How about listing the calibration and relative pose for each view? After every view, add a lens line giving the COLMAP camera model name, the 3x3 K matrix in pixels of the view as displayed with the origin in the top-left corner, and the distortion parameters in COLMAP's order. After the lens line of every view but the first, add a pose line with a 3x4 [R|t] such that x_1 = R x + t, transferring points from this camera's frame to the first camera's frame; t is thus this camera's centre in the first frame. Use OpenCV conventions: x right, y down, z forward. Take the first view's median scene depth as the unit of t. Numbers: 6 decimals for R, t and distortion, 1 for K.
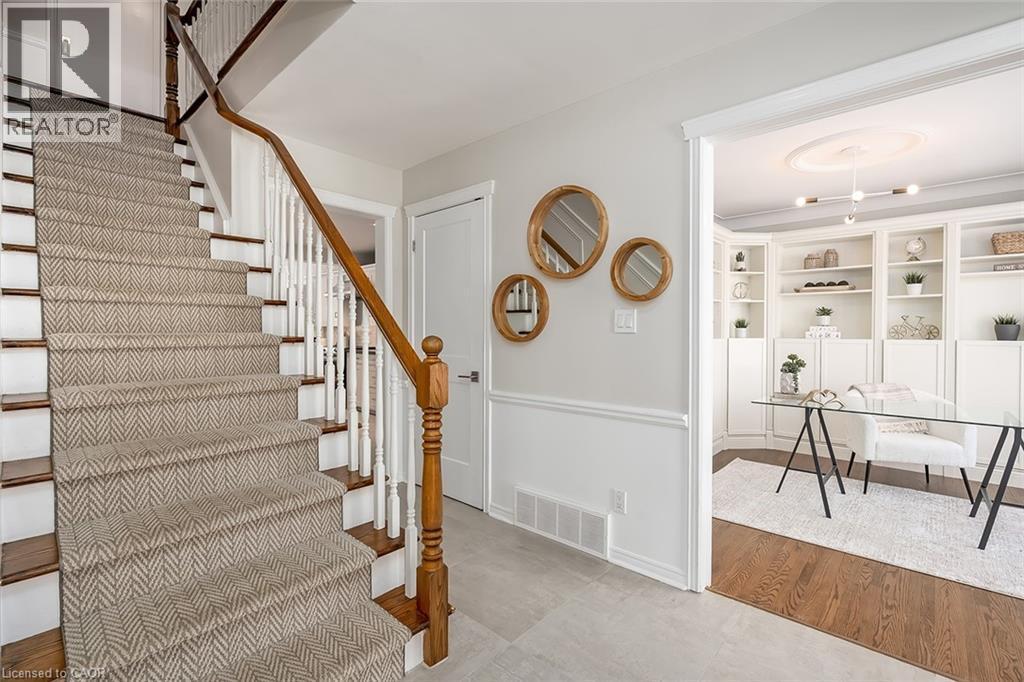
lens RADIAL K [[471.8, 0, 507.3], [0, 471.8, 333.0], [0, 0, 1]] dist [-0.004612, 0.000442]
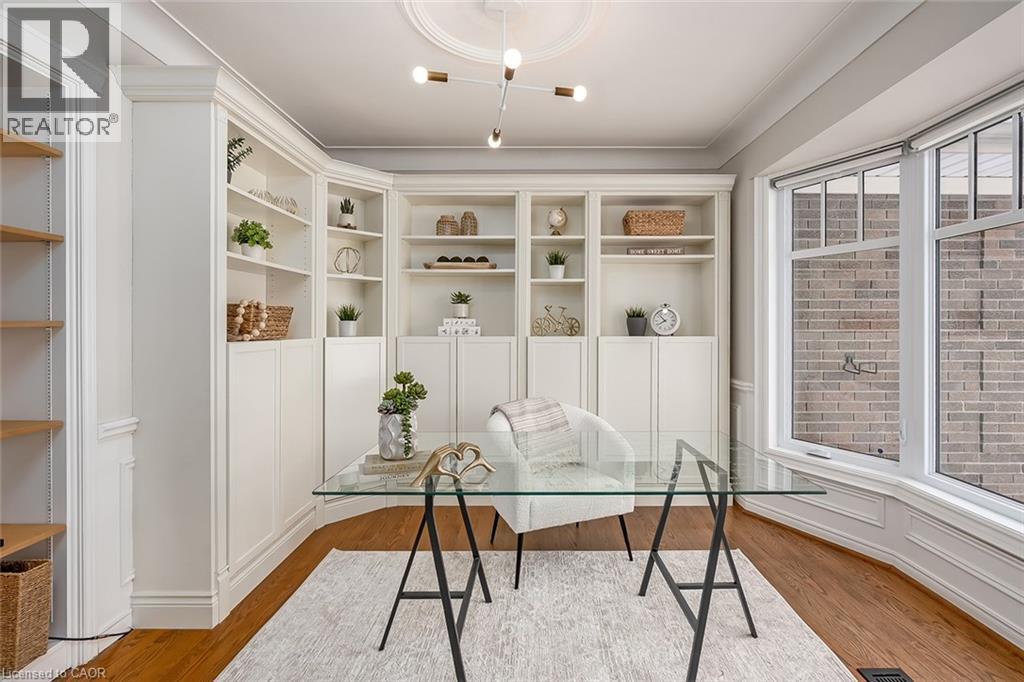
lens RADIAL K [[471.8, 0, 524.9], [0, 471.8, 325.3], [0, 0, 1]] dist [-0.004612, 0.000442]
pose [[0.751256, -0.000429, 0.660011, 0.302059], [0.004505, 0.999980, -0.004477, -0.000548], [-0.659996, 0.006337, 0.751242, 0.440454]]
